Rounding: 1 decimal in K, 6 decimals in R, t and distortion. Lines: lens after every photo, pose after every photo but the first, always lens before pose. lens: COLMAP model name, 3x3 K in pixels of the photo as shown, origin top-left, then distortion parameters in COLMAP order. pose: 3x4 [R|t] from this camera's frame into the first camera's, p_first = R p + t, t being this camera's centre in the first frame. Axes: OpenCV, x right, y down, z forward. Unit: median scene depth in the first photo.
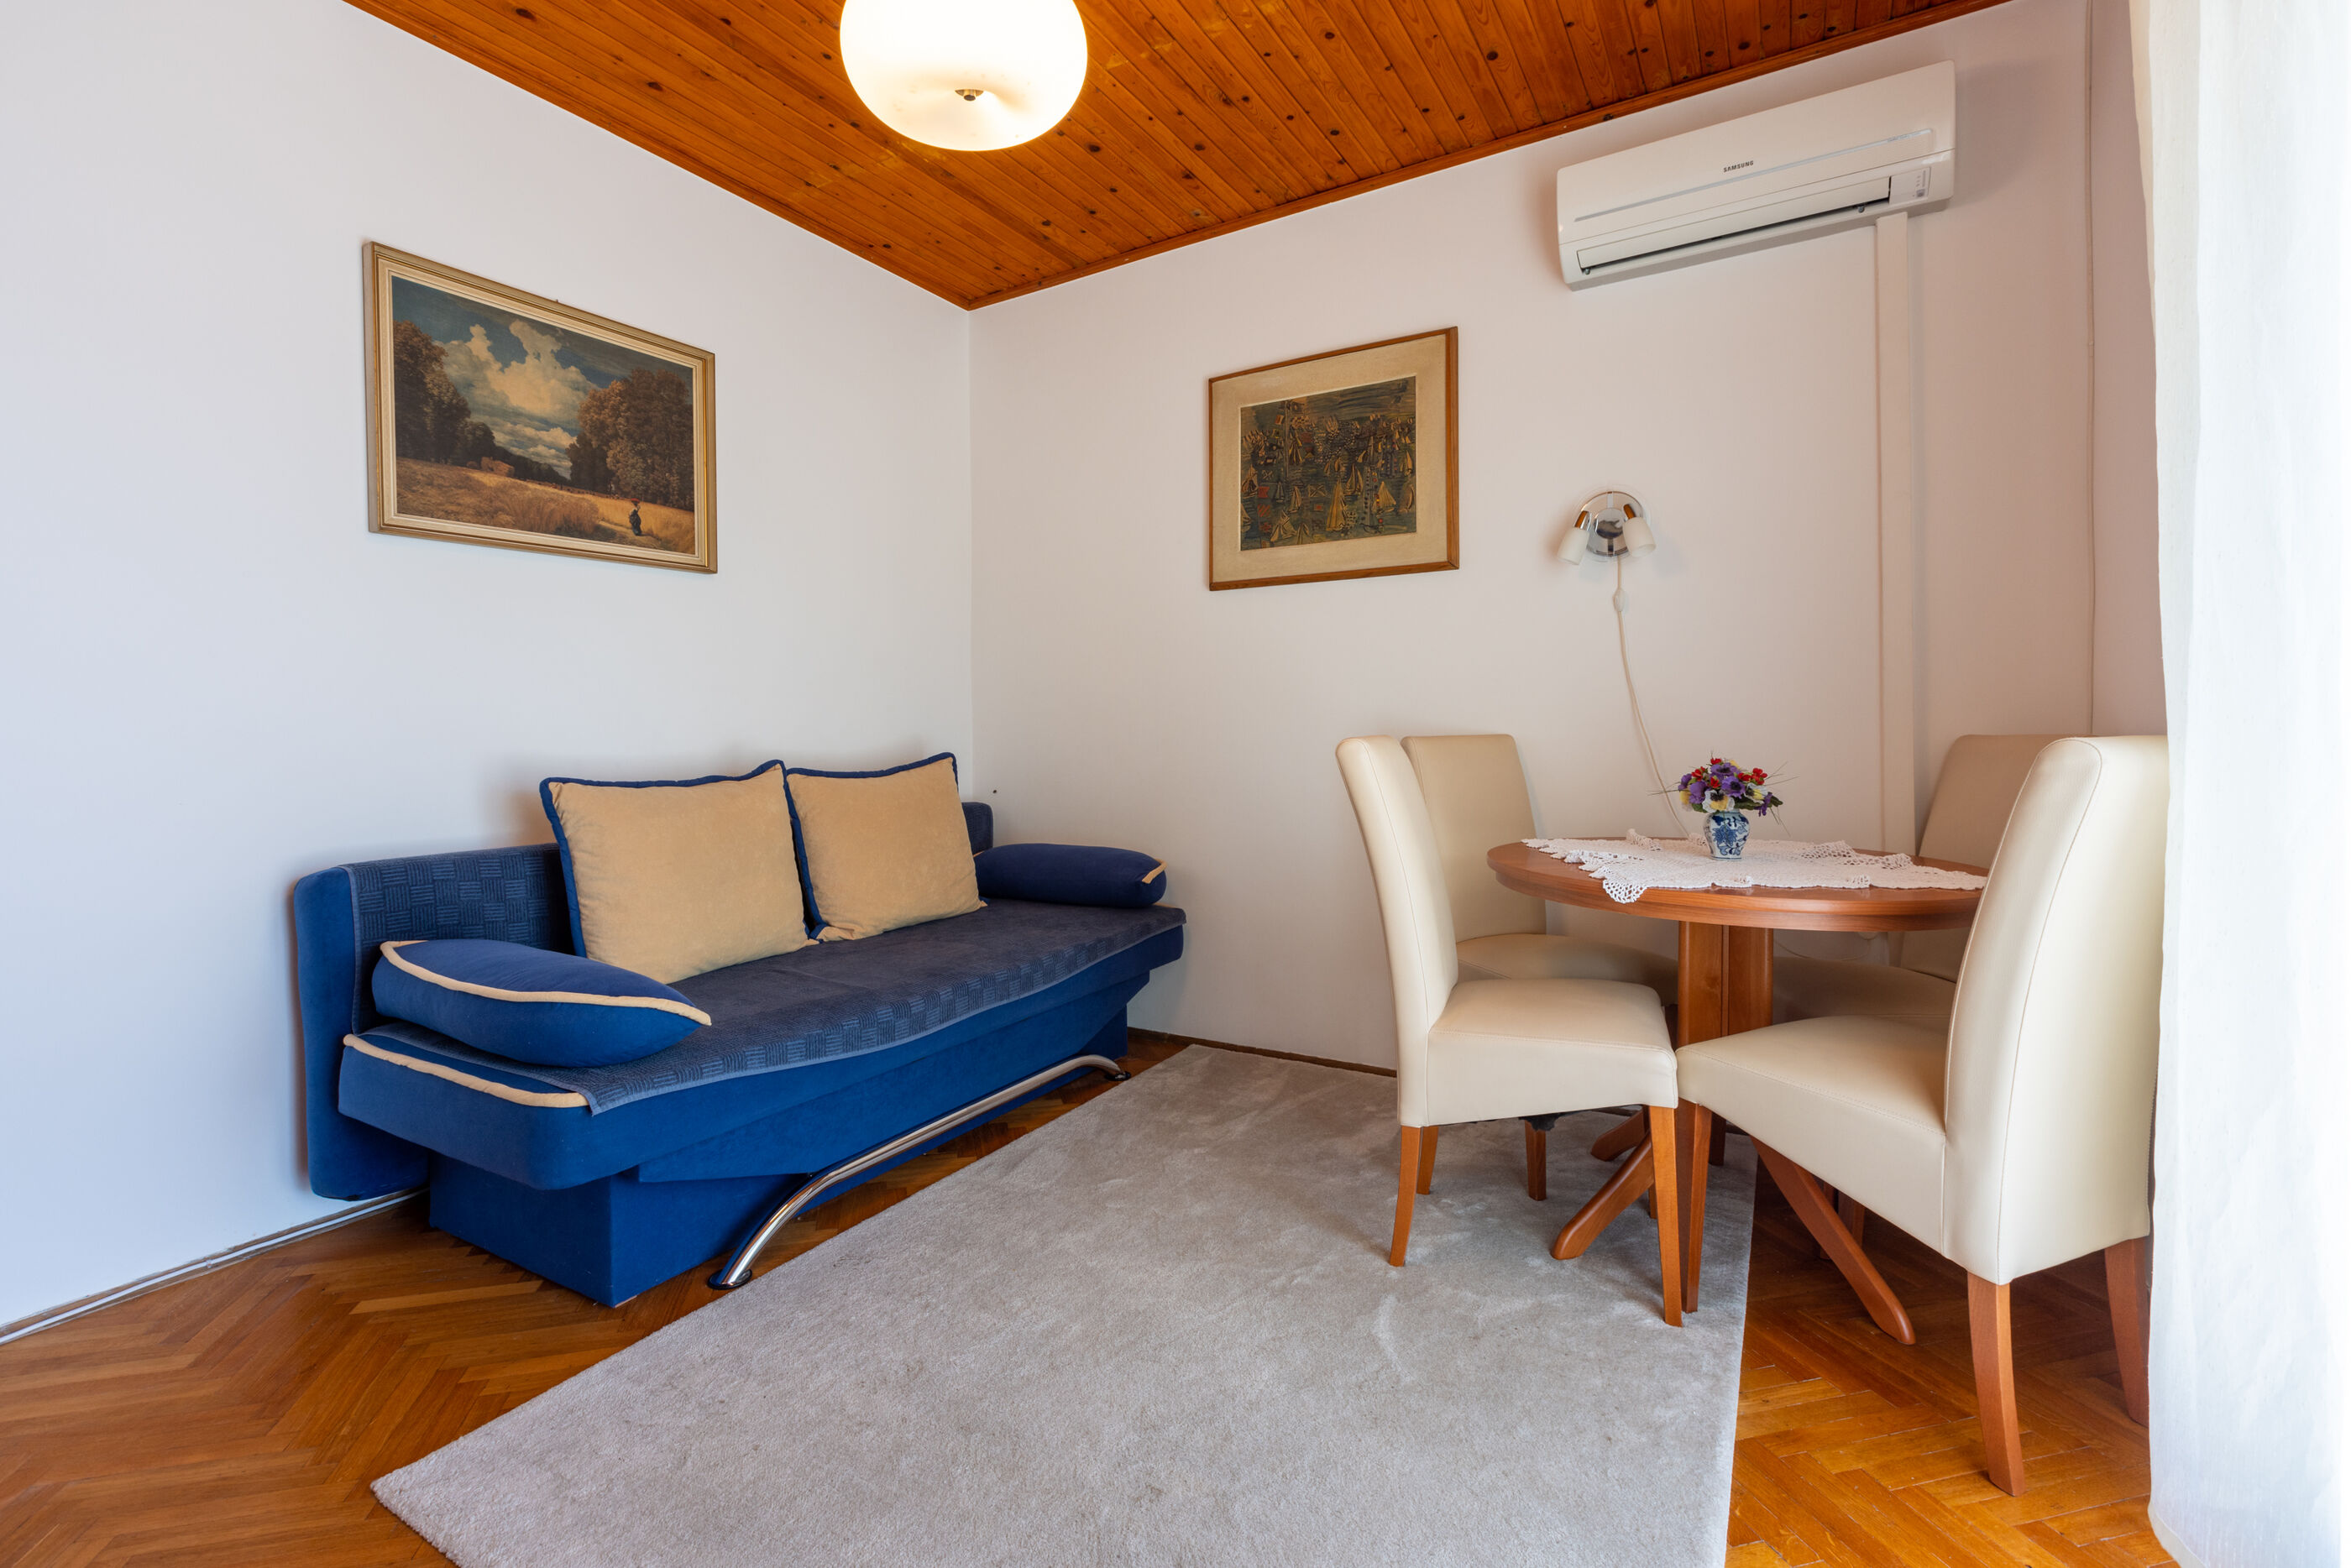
lens RADIAL K [[1055.4, 0, 1147.5], [0, 1055.4, 739.4], [0, 0, 1]] dist [-0.000160, 0.000131]
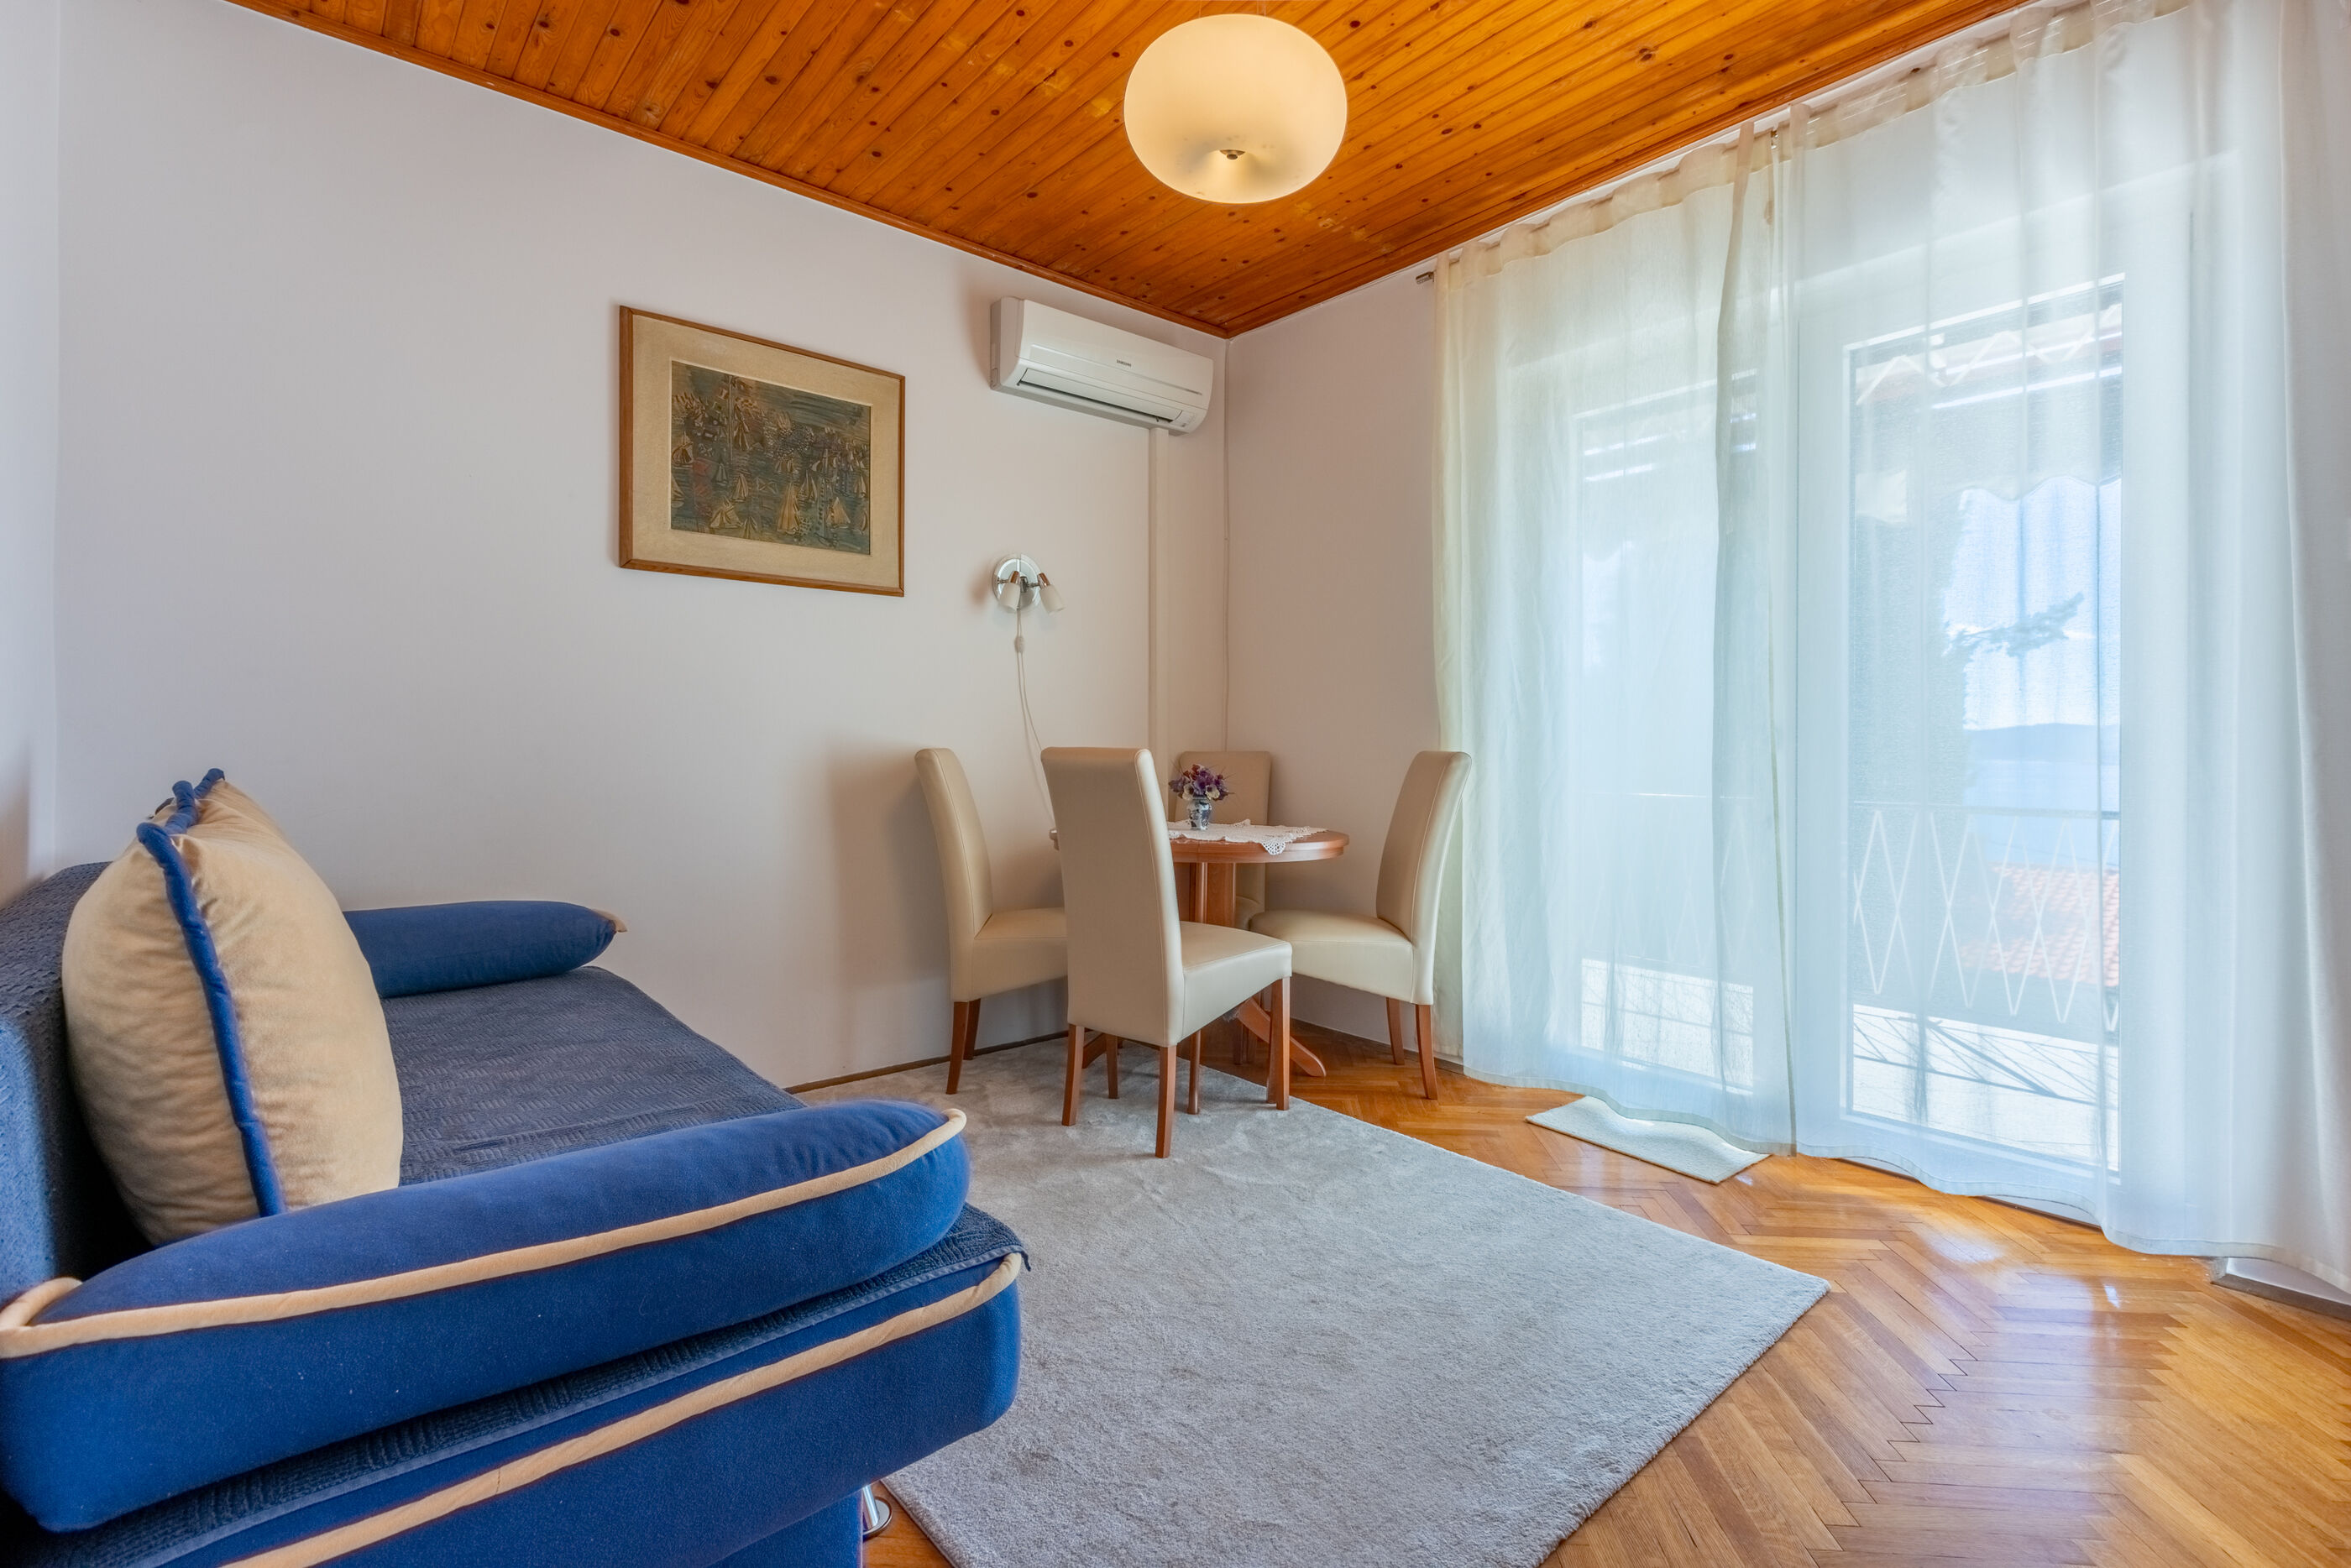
lens RADIAL K [[1055.4, 0, 1173.7], [0, 1055.4, 762.8], [0, 0, 1]] dist [-0.000160, 0.000131]
pose [[0.303660, 0.000910, 0.952780, -1.169642], [0.001169, 0.999998, -0.001328, 0.021193], [-0.952780, 0.001517, 0.303659, 0.704350]]
